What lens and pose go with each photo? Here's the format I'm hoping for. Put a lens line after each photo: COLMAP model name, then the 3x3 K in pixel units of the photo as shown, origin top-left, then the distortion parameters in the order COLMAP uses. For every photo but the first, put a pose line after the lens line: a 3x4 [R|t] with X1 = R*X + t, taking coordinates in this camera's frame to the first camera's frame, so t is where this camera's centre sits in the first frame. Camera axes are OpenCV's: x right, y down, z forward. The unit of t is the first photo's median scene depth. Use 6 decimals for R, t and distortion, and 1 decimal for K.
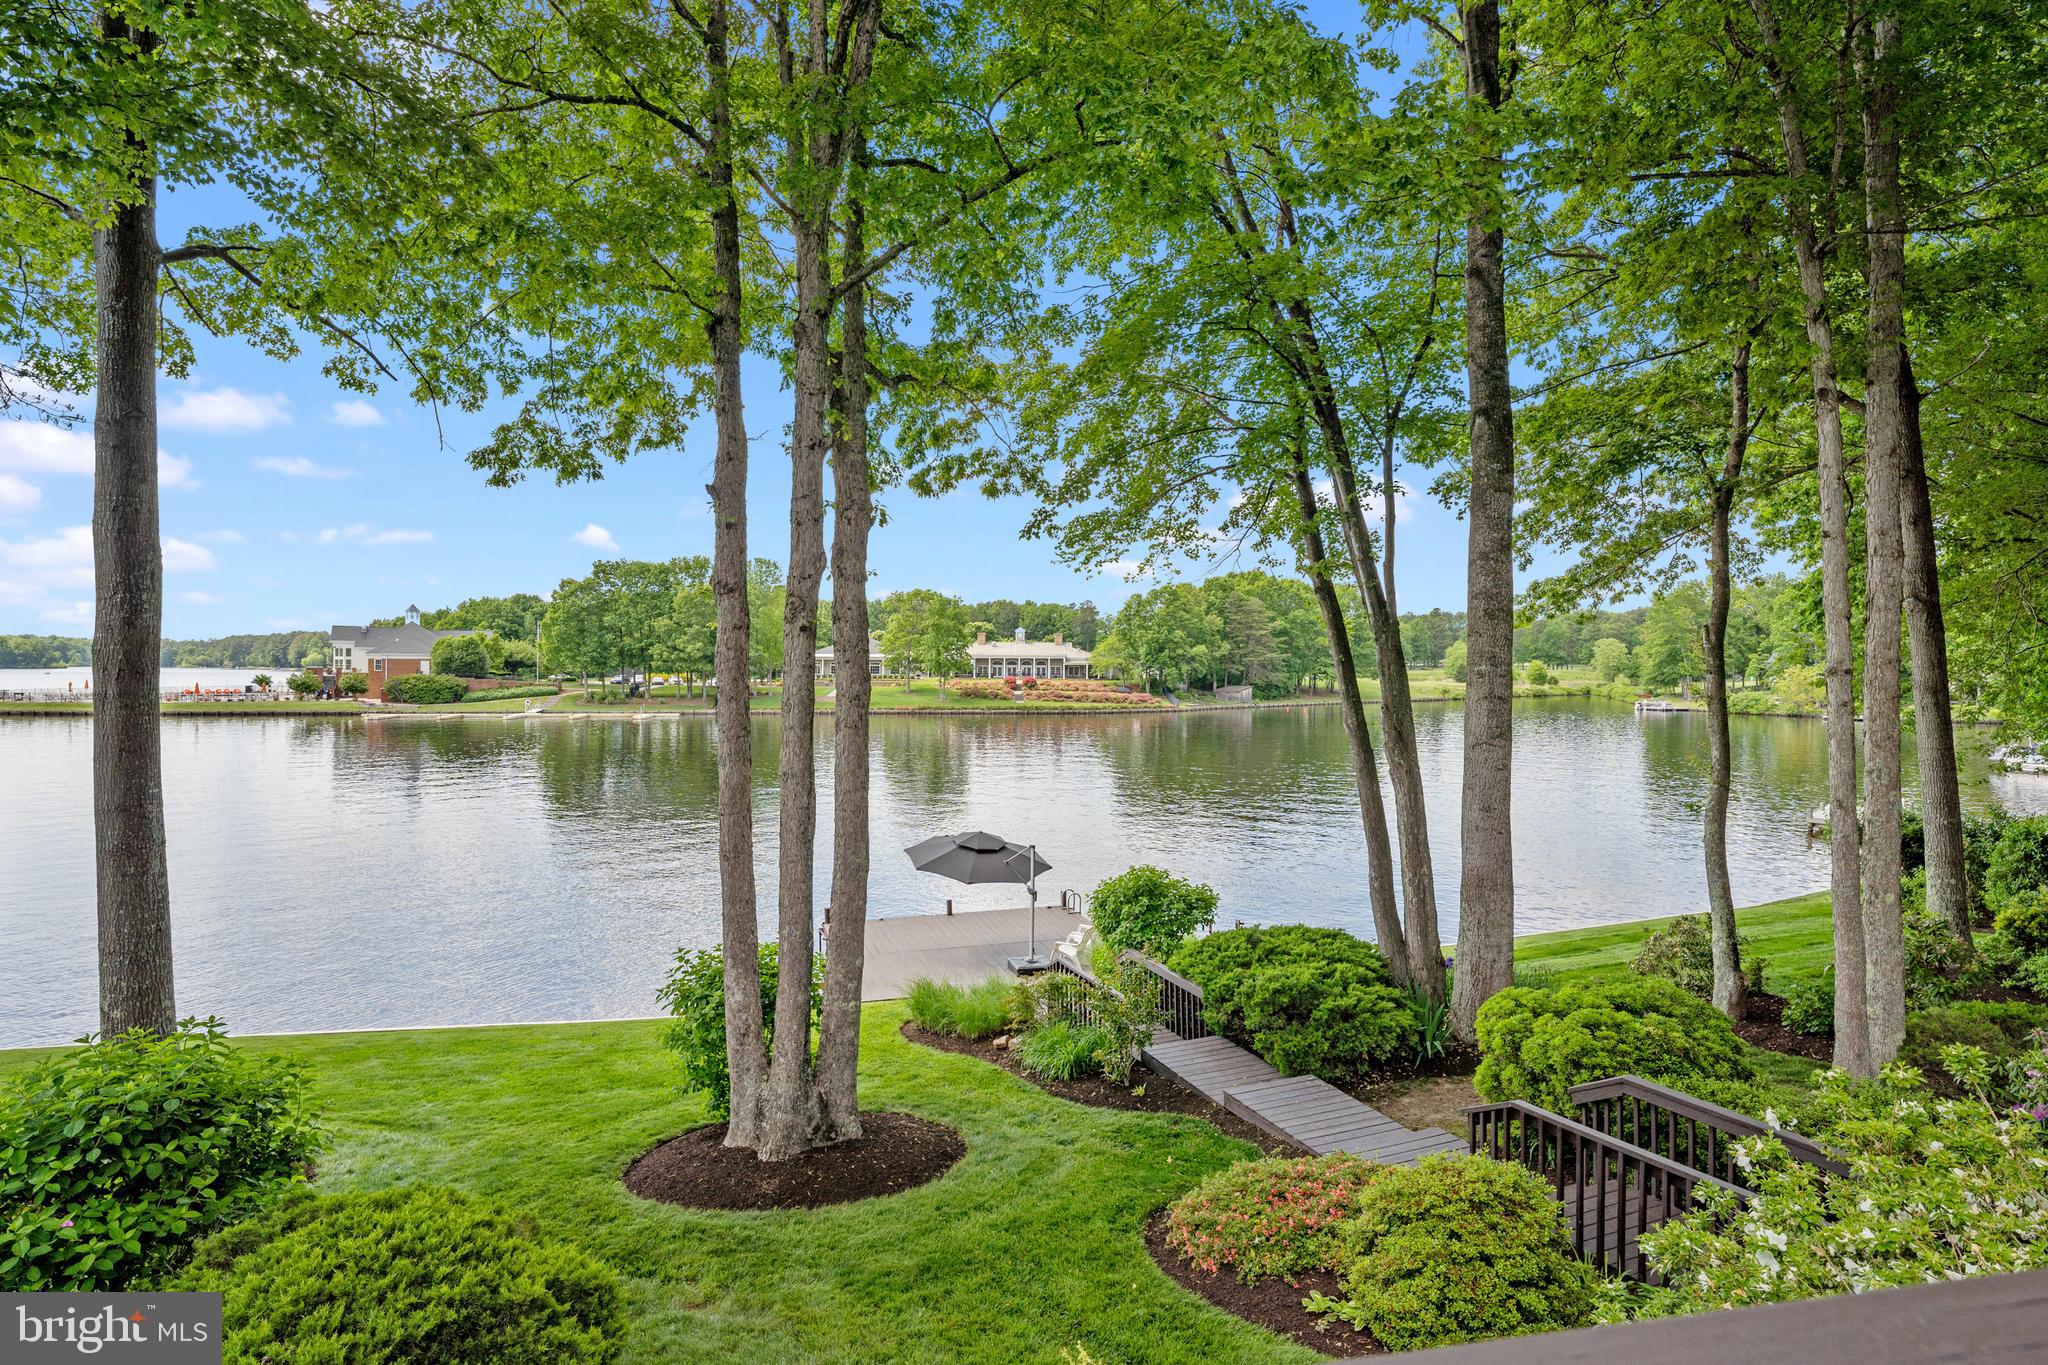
lens RADIAL K [[1037.8, 0, 1026.1], [0, 1037.8, 674.2], [0, 0, 1]] dist [-0.003620, -0.001050]
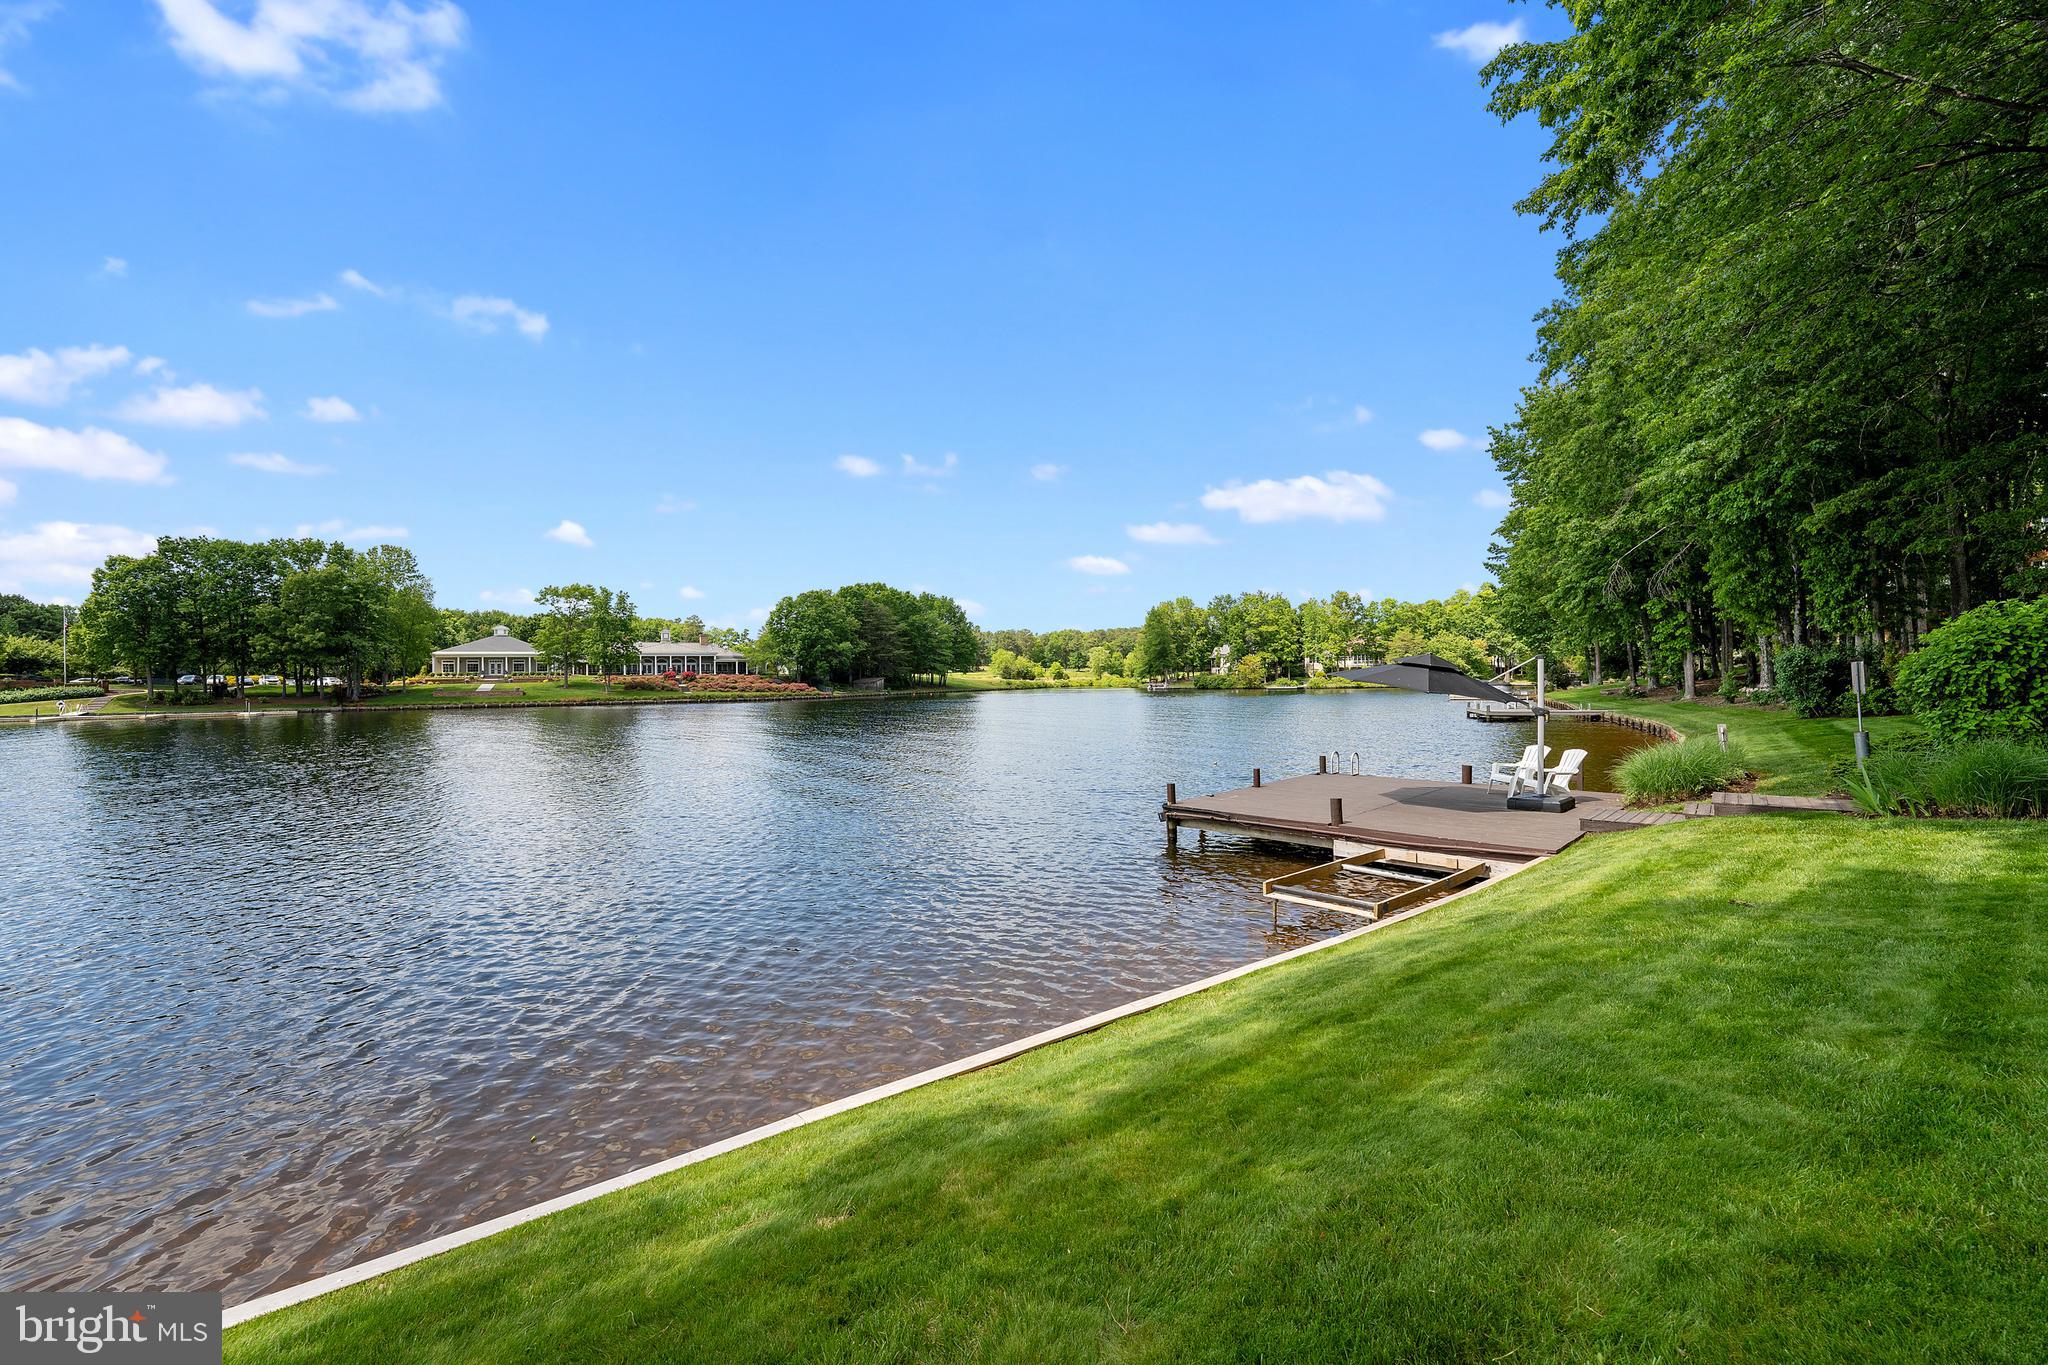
lens RADIAL K [[834.5, 0, 1025.7], [0, 834.5, 684.5], [0, 0, 1]] dist [-0.029349, 0.003420]
pose [[0.886431, -0.021102, 0.462379, -0.092199], [0.023065, 0.999733, 0.001408, 0.024789], [-0.462286, 0.009417, 0.886681, 0.084466]]
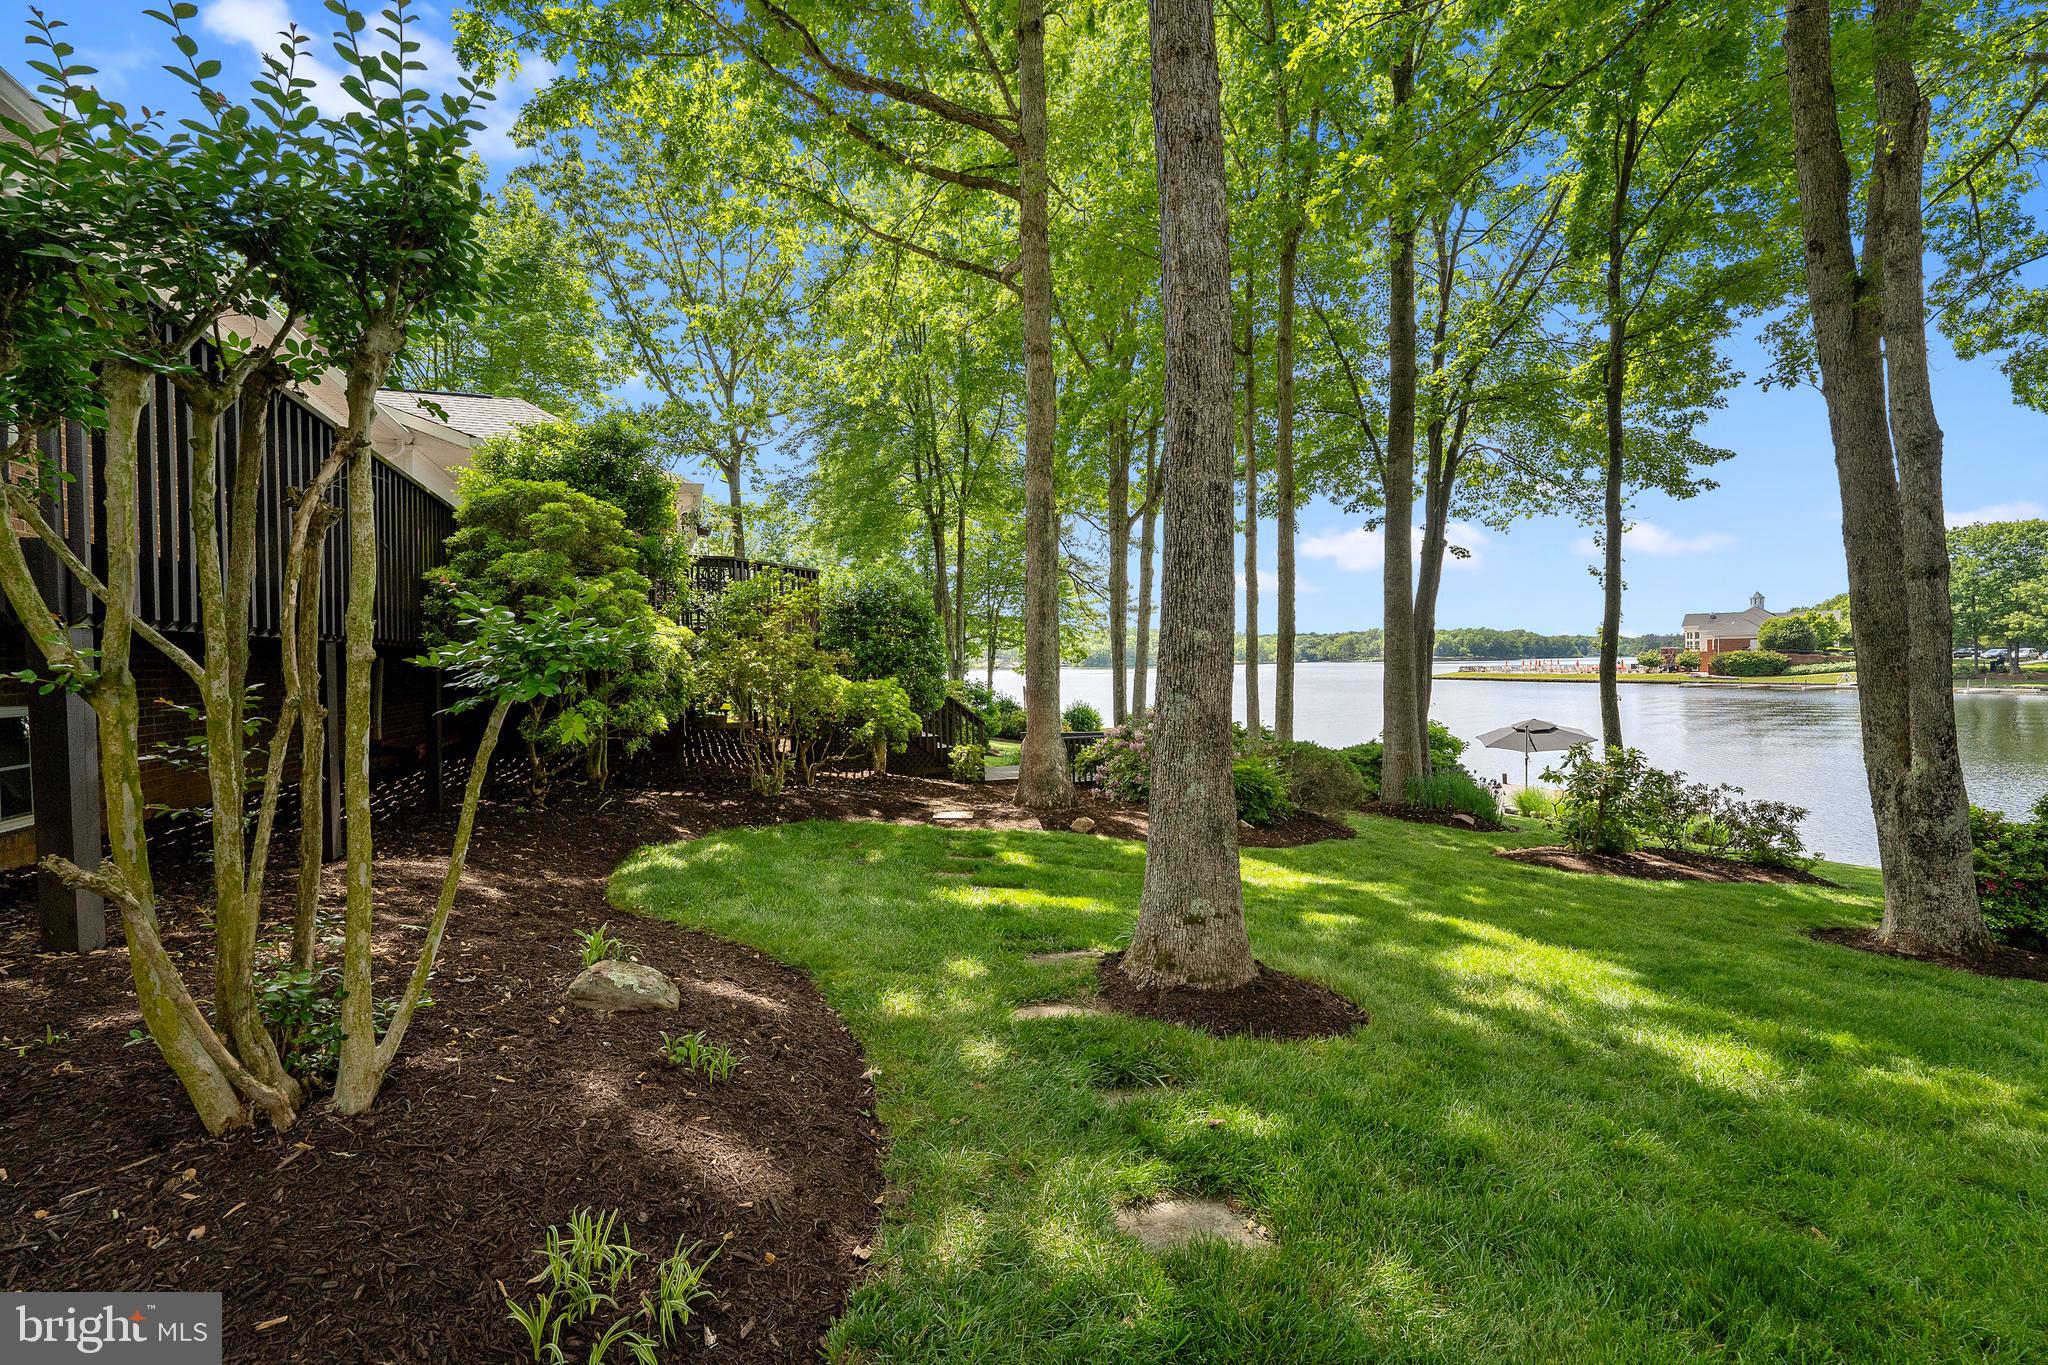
lens RADIAL K [[834.5, 0, 1019.5], [0, 834.5, 676.3], [0, 0, 1]] dist [-0.029349, 0.003420]
pose [[0.202031, 0.007960, -0.979347, 0.136624], [0.008395, 0.999916, 0.009859, 0.011135], [0.979343, -0.010214, 0.201947, 0.015185]]
